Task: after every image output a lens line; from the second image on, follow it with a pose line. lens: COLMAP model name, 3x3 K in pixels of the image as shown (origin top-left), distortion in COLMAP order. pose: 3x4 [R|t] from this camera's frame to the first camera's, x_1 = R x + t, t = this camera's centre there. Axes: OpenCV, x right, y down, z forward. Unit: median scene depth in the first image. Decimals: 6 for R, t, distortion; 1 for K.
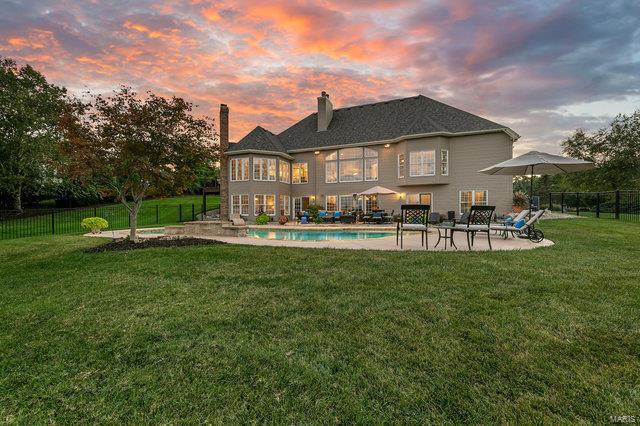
lens RADIAL K [[258.8, 0, 320.0], [0, 258.8, 213.0], [0, 0, 1]] dist [0.000687, -0.000012]
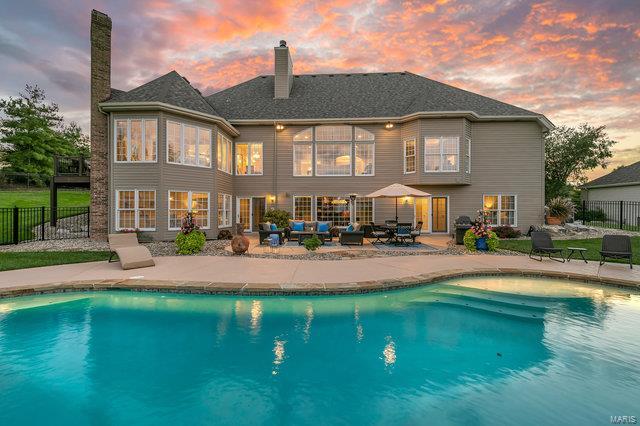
lens RADIAL K [[258.8, 0, 320.0], [0, 258.8, 213.0], [0, 0, 1]] dist [0.000687, -0.000012]
pose [[0.944940, 0.006148, 0.327185, -0.127247], [-0.005664, 0.999981, -0.002434, -0.024176], [-0.327194, 0.000447, 0.944957, 0.380060]]
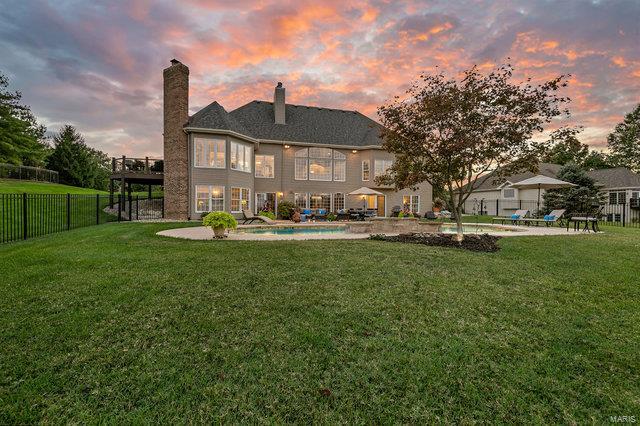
lens RADIAL K [[262.6, 0, 320.0], [0, 262.6, 213.0], [0, 0, 1]] dist [-0.000078, 0.000053]
pose [[0.797290, 0.006299, 0.603564, -0.501857], [-0.006115, 0.999979, -0.002359, 0.009617], [-0.603566, -0.001810, 0.797311, 0.169643]]
